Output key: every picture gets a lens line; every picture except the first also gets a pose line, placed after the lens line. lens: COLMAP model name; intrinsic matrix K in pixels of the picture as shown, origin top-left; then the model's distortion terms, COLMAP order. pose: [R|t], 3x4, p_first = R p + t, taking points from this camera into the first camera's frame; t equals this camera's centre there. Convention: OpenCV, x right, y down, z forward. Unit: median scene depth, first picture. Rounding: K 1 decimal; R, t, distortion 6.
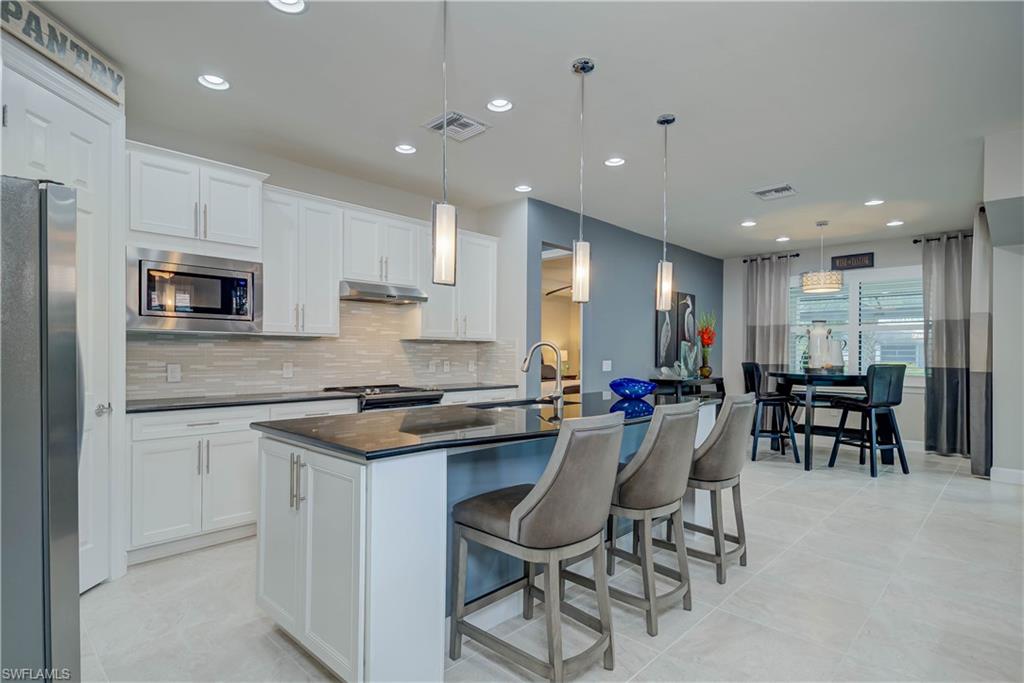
lens RADIAL K [[521.6, 0, 508.4], [0, 521.6, 350.4], [0, 0, 1]] dist [0.004953, 0.000431]
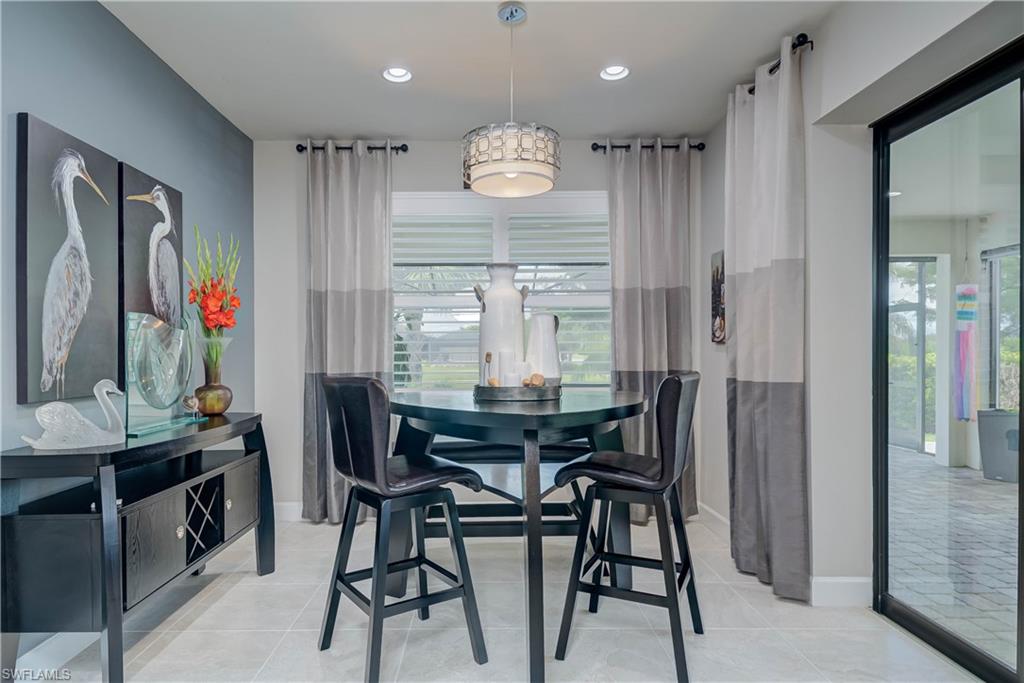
lens RADIAL K [[609.0, 0, 493.2], [0, 609.0, 357.6], [0, 0, 1]] dist [0.005479, 0.000706]
pose [[0.709696, -0.018034, 0.704277, 0.215138], [0.009717, 0.999828, 0.015809, 0.005191], [-0.704441, -0.004376, 0.709749, 0.555934]]
